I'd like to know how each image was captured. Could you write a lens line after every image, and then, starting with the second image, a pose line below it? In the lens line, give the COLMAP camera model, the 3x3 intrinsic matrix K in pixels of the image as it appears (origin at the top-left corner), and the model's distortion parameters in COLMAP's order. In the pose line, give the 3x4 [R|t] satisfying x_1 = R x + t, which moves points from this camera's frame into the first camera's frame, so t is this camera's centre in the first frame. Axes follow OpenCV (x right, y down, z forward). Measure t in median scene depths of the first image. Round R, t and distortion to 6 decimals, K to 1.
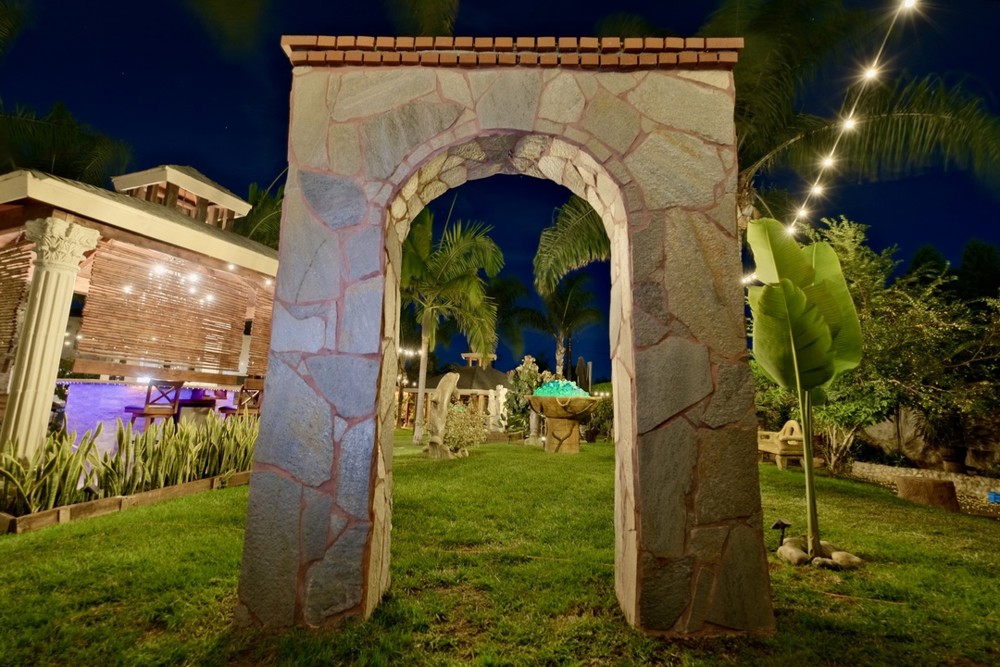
lens RADIAL K [[480.9, 0, 503.7], [0, 480.9, 320.3], [0, 0, 1]] dist [0.002193, -0.000147]
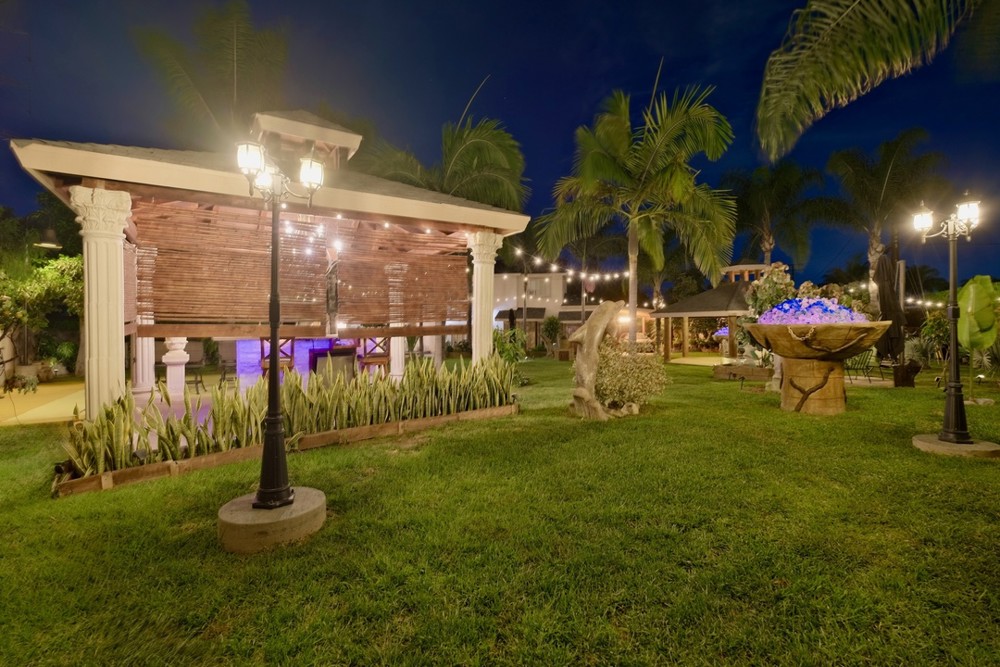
lens RADIAL K [[459.3, 0, 497.1], [0, 459.3, 328.3], [0, 0, 1]] dist [-0.002622, -0.000574]
pose [[0.817578, -0.040996, -0.574357, 0.134942], [0.140992, 0.981352, 0.130651, 0.032516], [0.558290, -0.187797, 0.808112, 0.306219]]
